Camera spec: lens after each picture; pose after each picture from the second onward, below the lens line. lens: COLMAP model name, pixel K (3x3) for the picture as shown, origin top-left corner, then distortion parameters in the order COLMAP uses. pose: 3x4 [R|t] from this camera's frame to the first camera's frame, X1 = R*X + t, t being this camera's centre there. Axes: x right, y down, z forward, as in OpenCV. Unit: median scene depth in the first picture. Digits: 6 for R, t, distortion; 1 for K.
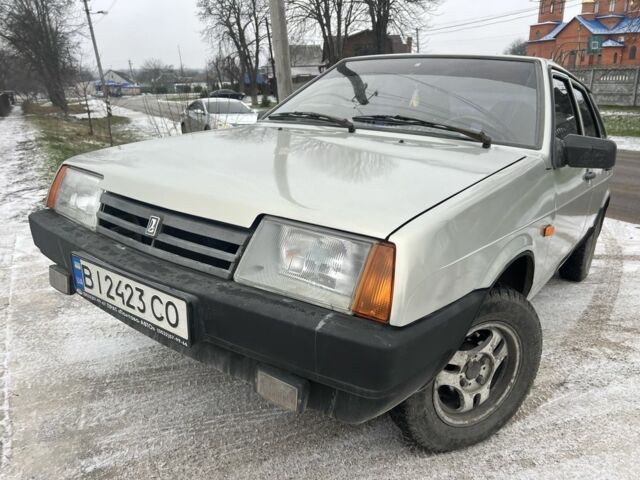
lens RADIAL K [[485.0, 0, 327.4], [0, 485.0, 230.9], [0, 0, 1]] dist [0.053757, -0.050779]
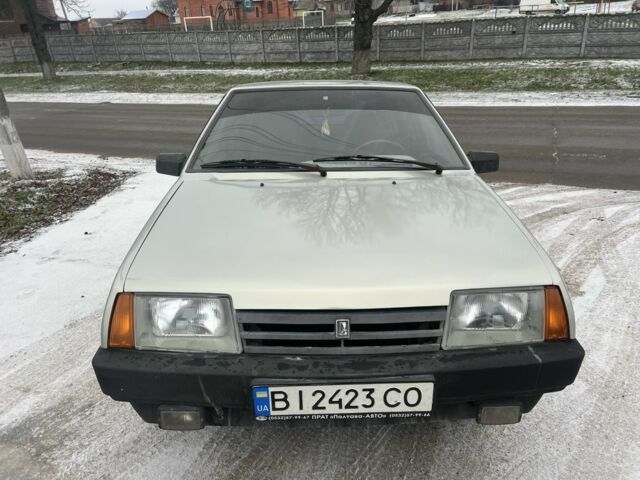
lens RADIAL K [[485.0, 0, 323.4], [0, 485.0, 232.4], [0, 0, 1]] dist [0.053757, -0.050779]
pose [[0.794986, -0.258148, 0.548959, -0.769416], [0.206799, 0.966058, 0.154810, -0.324994], [-0.570290, -0.009547, 0.821388, 0.125372]]
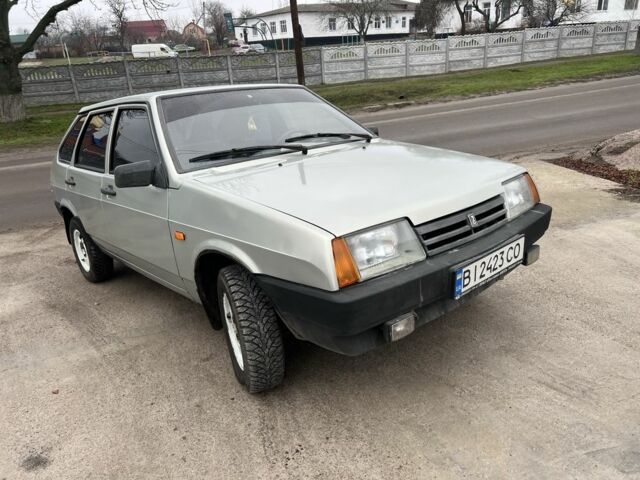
lens RADIAL K [[485.0, 0, 320.9], [0, 485.0, 240.4], [0, 0, 1]] dist [0.053757, -0.050779]
pose [[0.213215, -0.356429, 0.909669, -1.534651], [0.335029, 0.901298, 0.274622, -0.435127], [-0.917766, 0.246212, 0.311585, 0.816007]]
